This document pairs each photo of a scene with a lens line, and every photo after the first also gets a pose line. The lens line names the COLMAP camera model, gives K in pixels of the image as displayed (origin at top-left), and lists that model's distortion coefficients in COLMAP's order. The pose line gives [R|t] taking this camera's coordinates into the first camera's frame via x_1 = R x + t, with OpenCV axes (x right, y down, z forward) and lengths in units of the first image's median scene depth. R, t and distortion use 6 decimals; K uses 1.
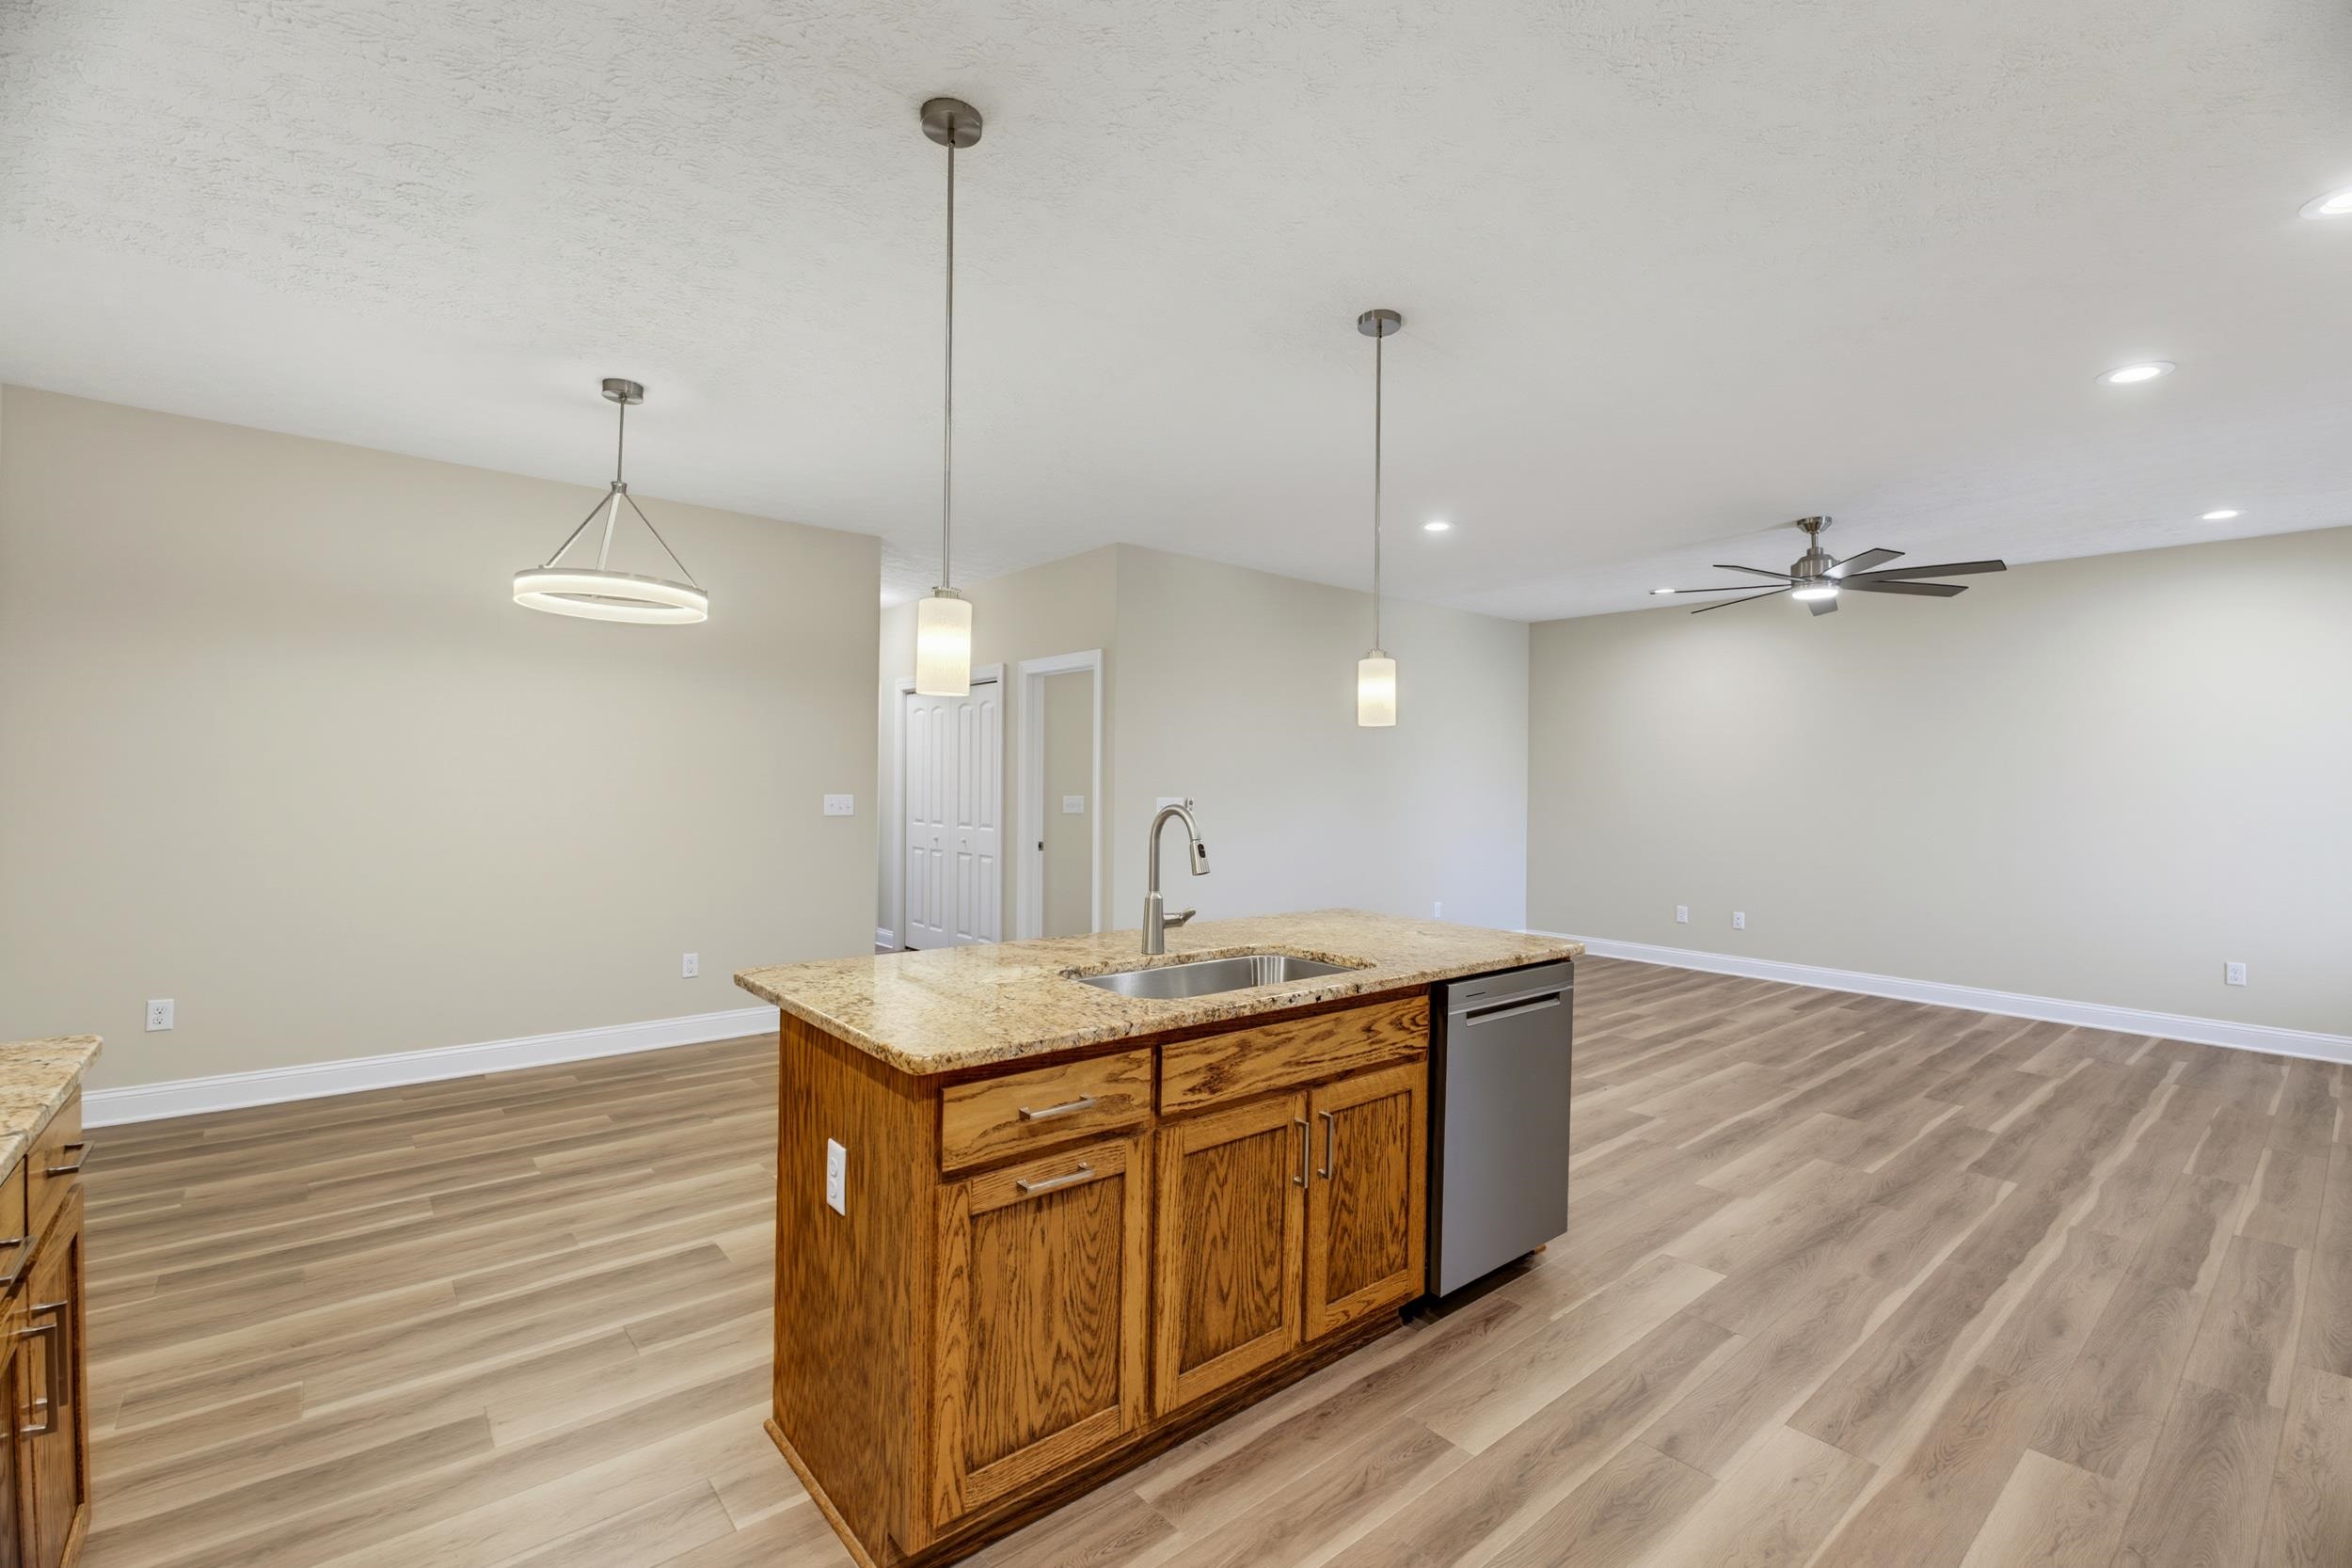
lens RADIAL K [[1021.5, 0, 1193.1], [0, 1021.5, 787.5], [0, 0, 1]] dist [0.013643, -0.012445]
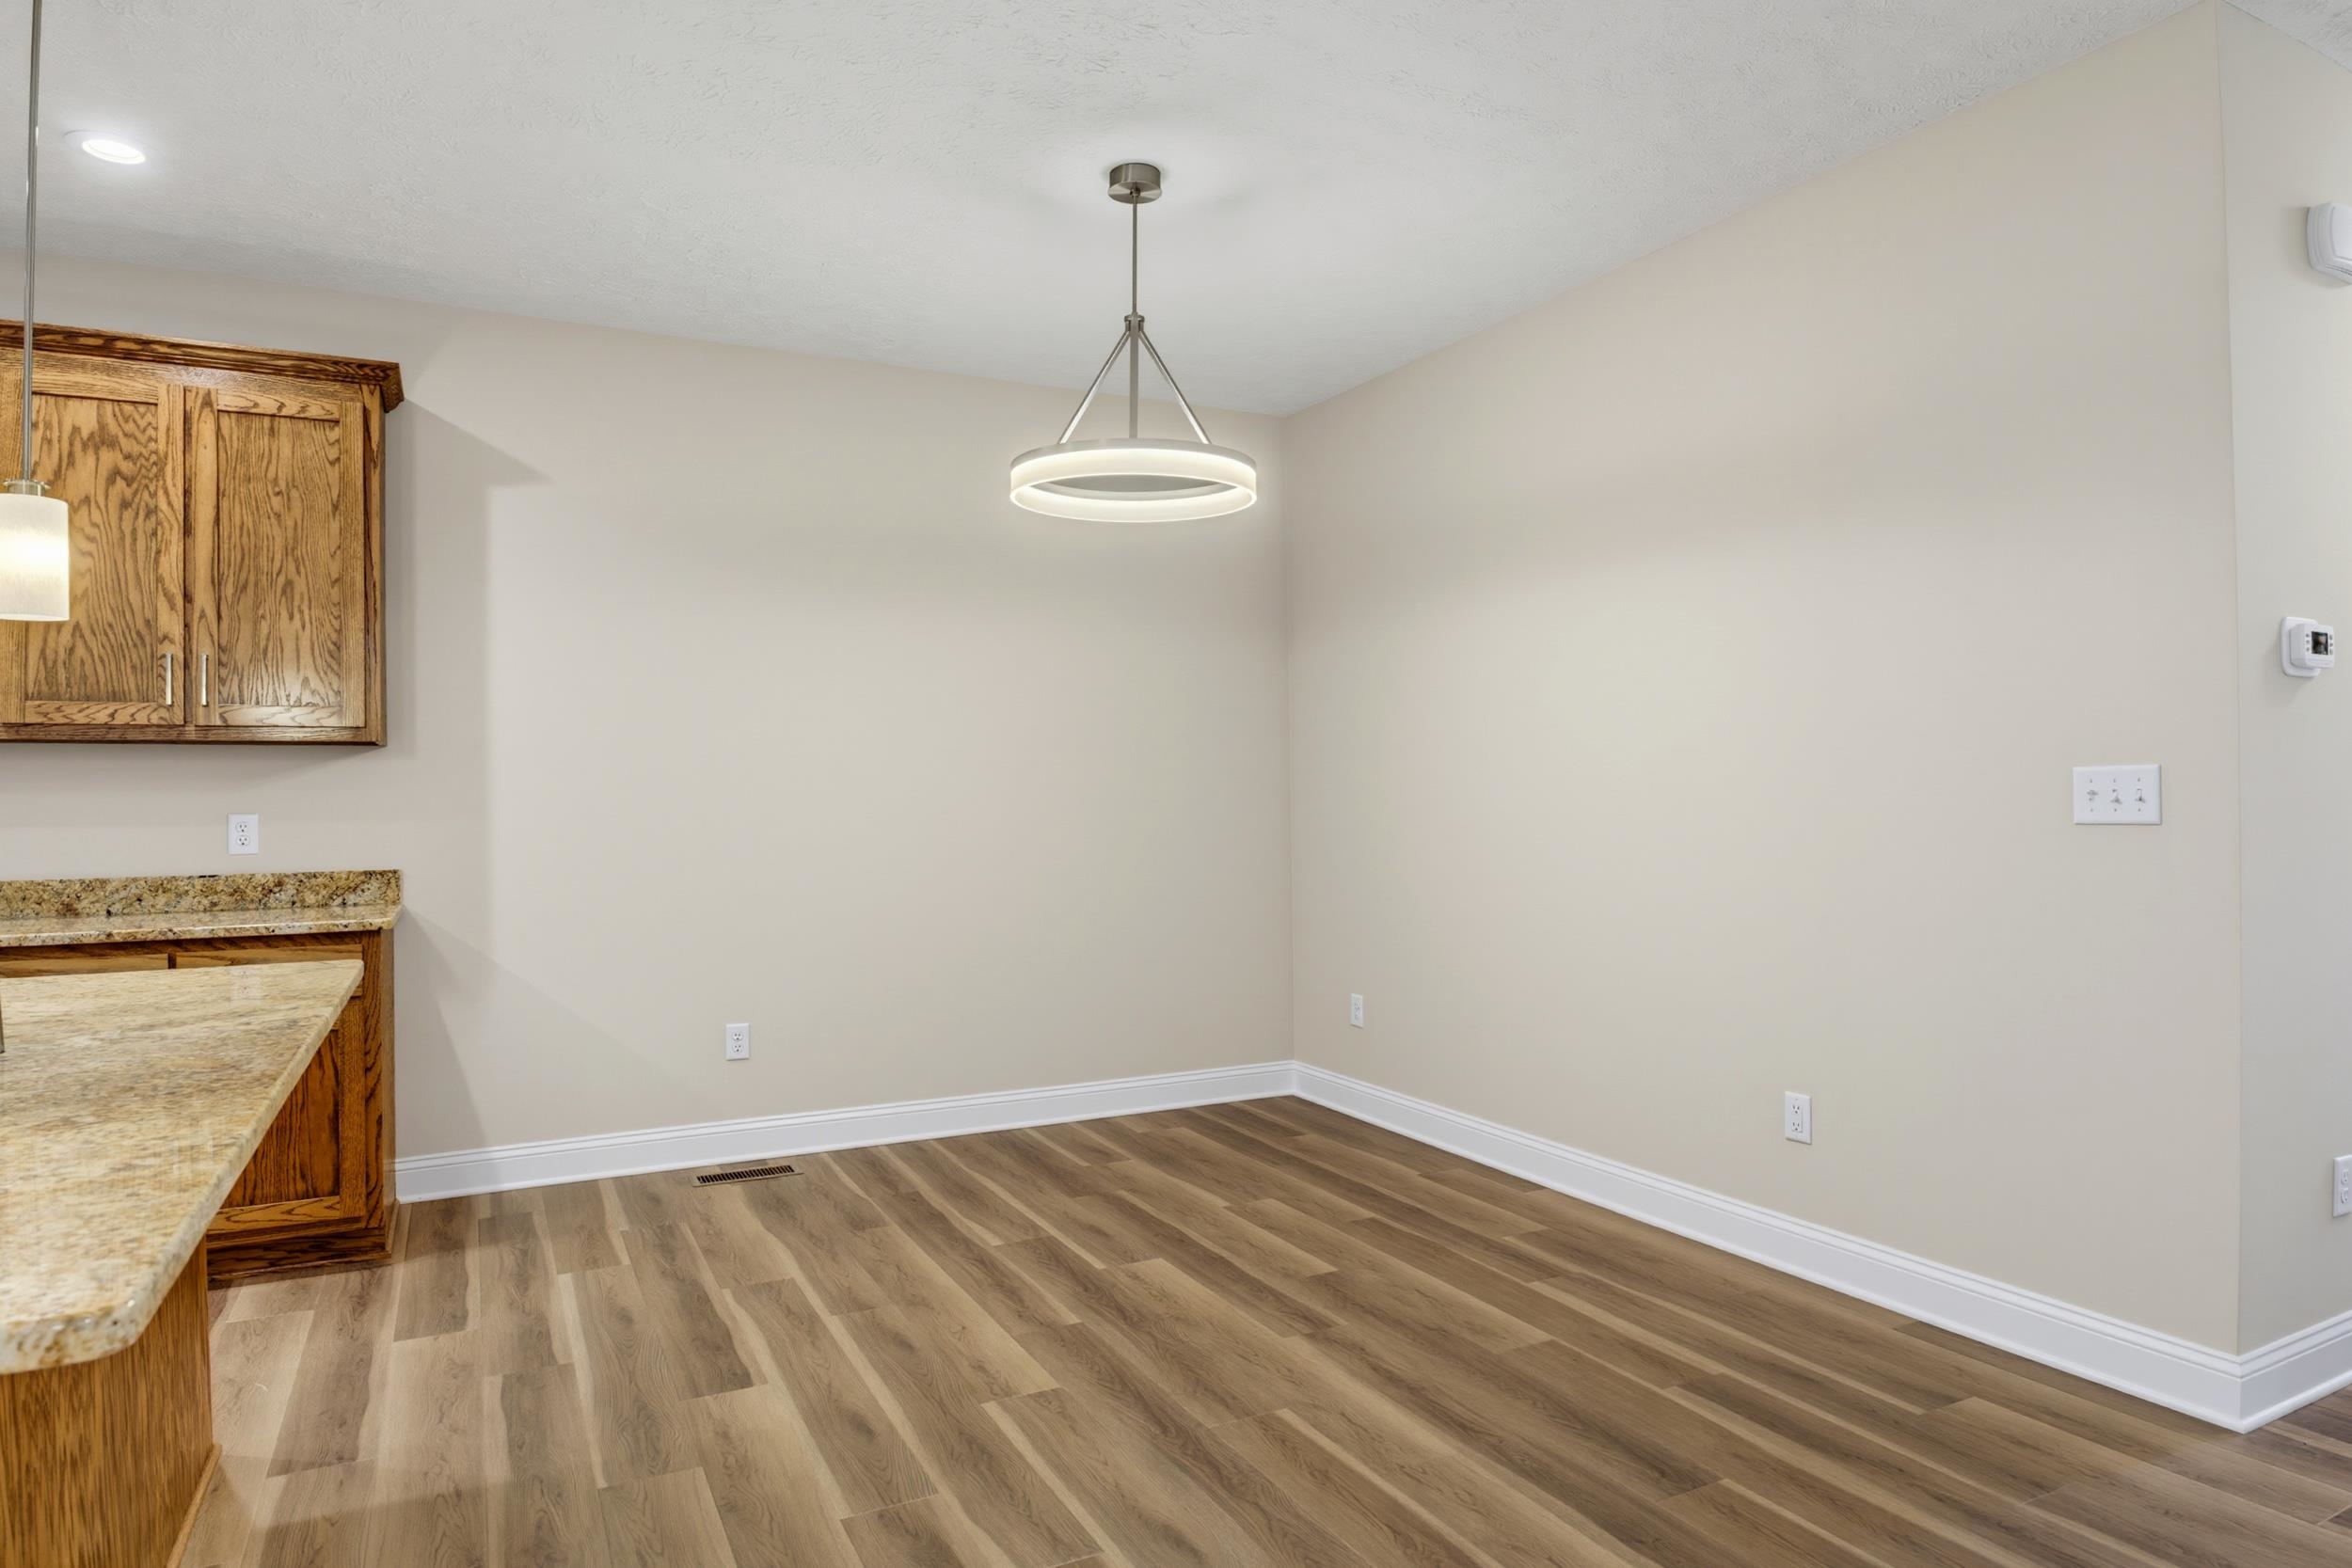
lens RADIAL K [[1357.5, 0, 1170.7], [0, 1357.5, 793.8], [0, 0, 1]] dist [0.000274, -0.014887]
pose [[-0.235873, -0.014251, -0.971679, 0.294646], [0.003402, 0.999874, -0.015490, 0.034424], [0.971778, -0.006959, -0.235795, 1.133629]]
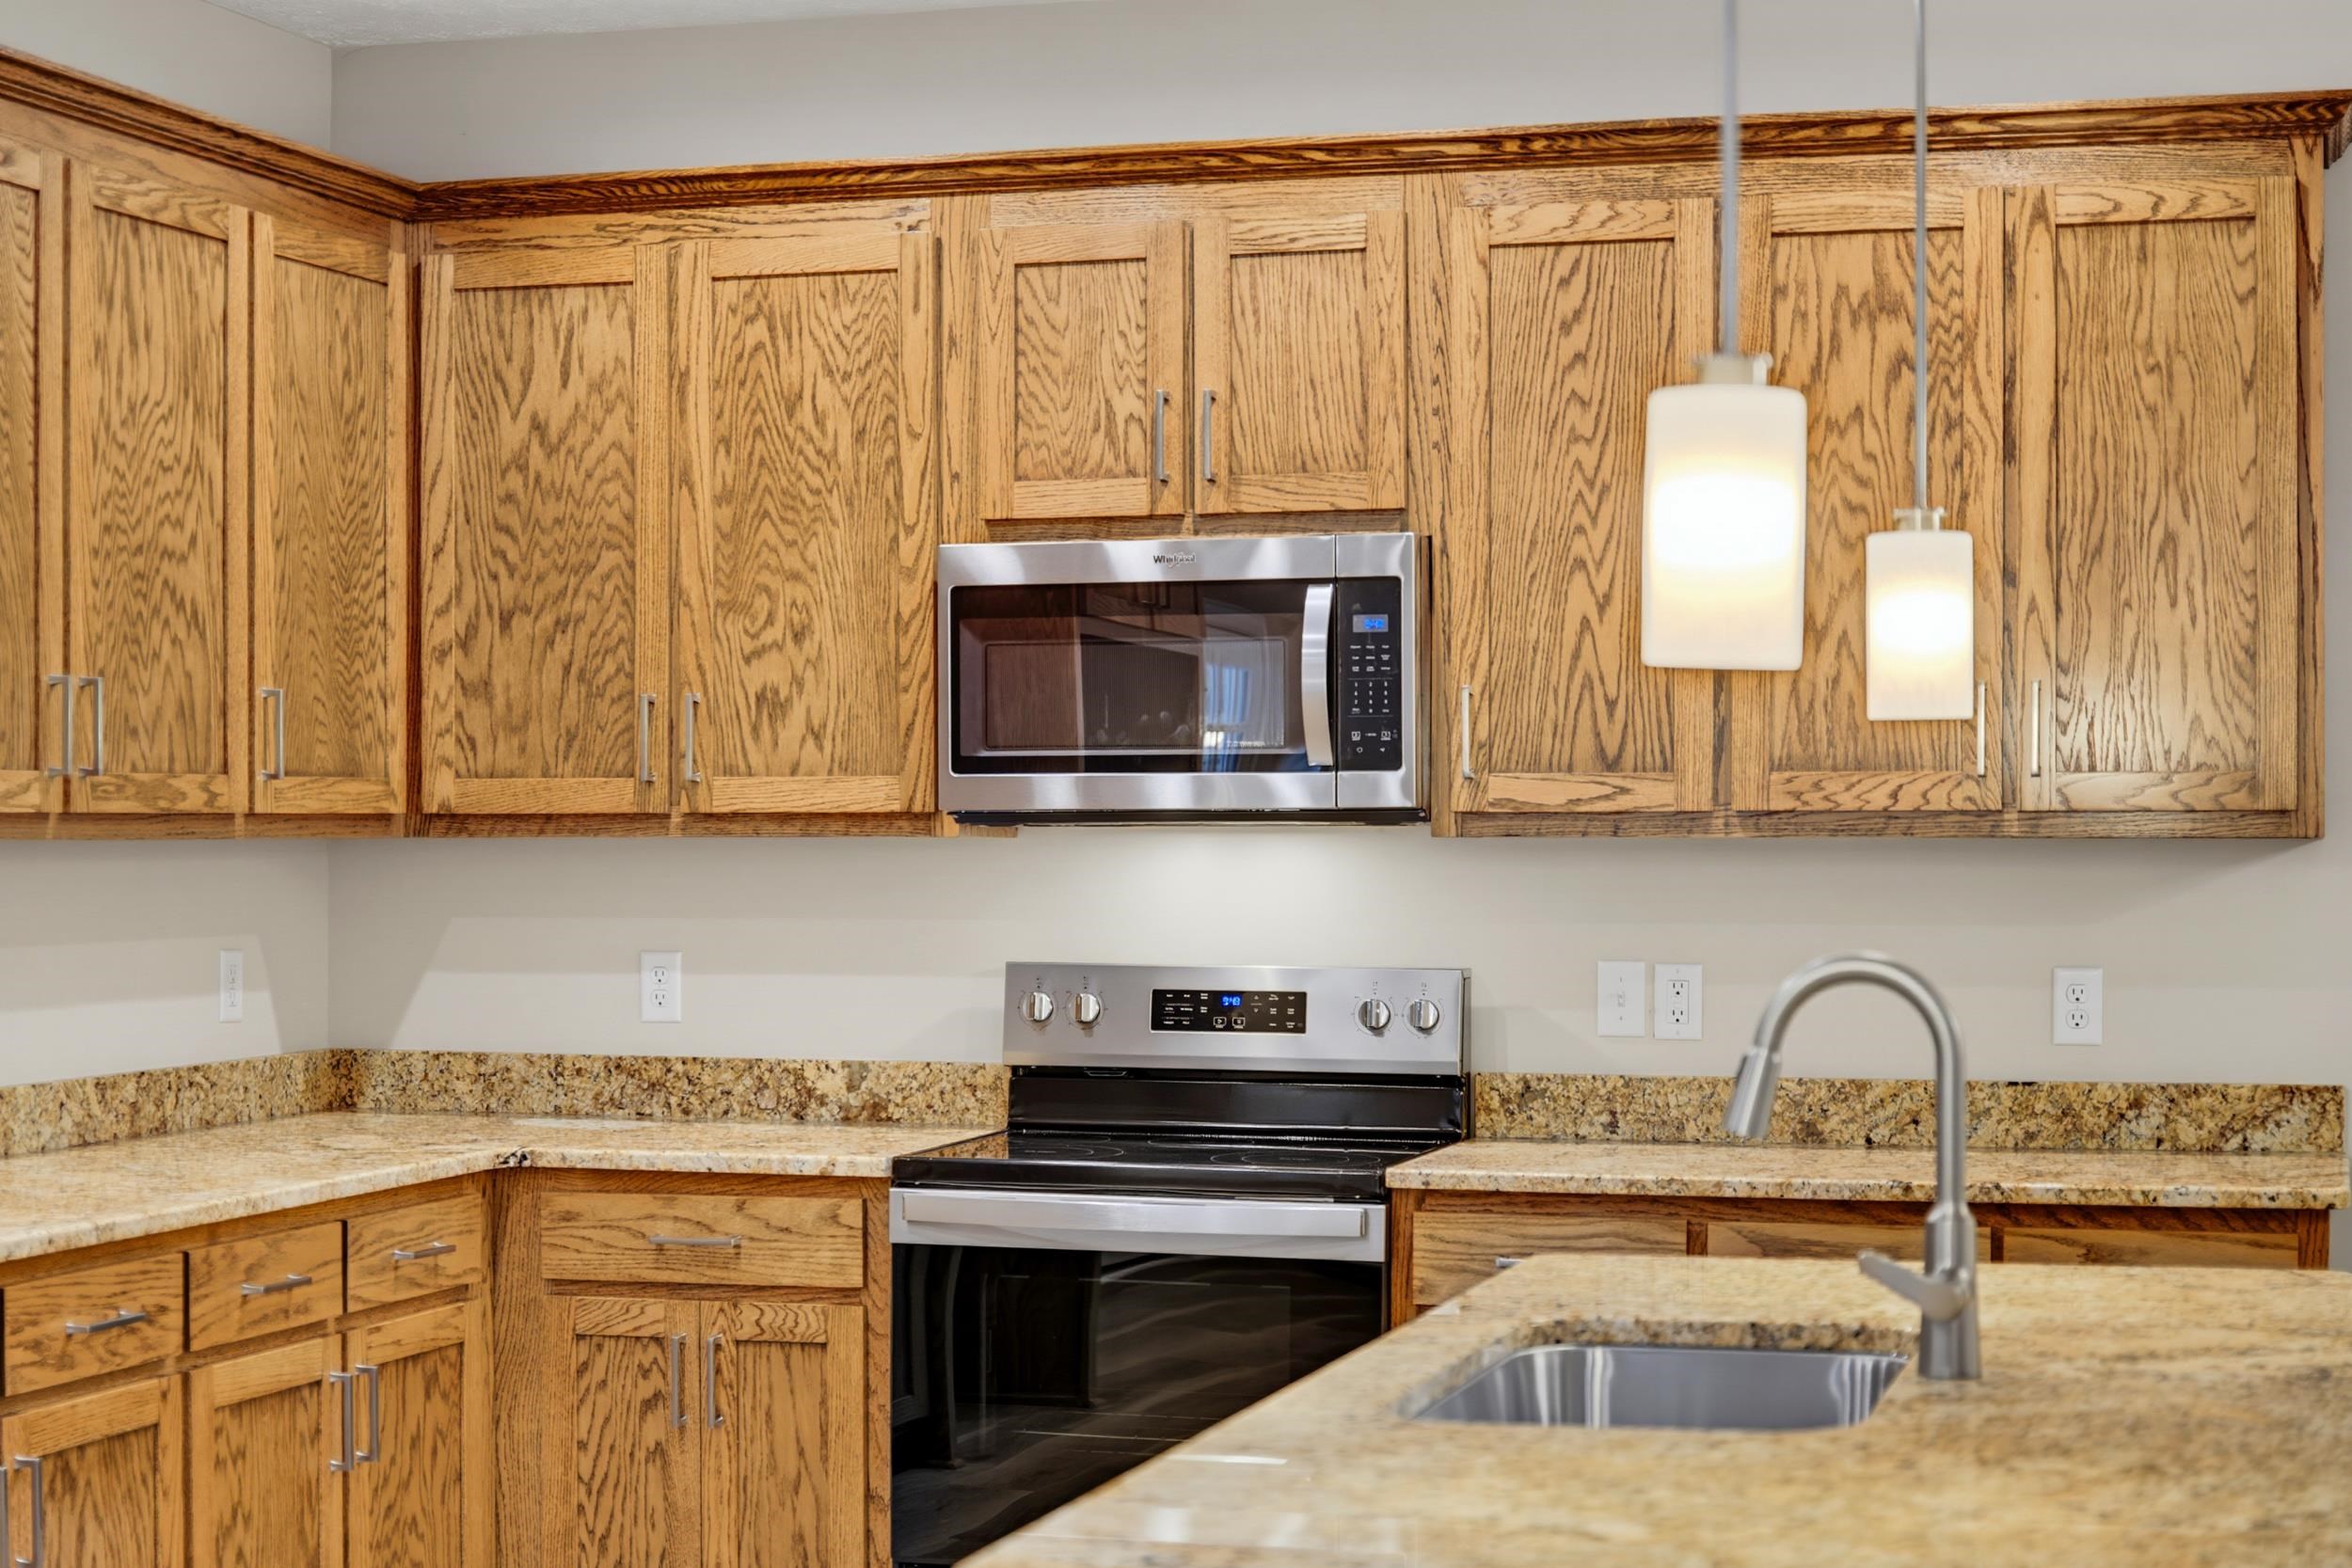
lens RADIAL K [[4002.3, 0, 1178.7], [0, 4002.3, 881.7], [0, 0, 1]] dist [-0.023036, -0.457484]
pose [[-0.835796, -0.007043, -0.548995, 0.631018], [-0.014223, 0.999860, 0.008827, -0.010742], [0.548856, 0.015186, -0.835779, 1.339344]]
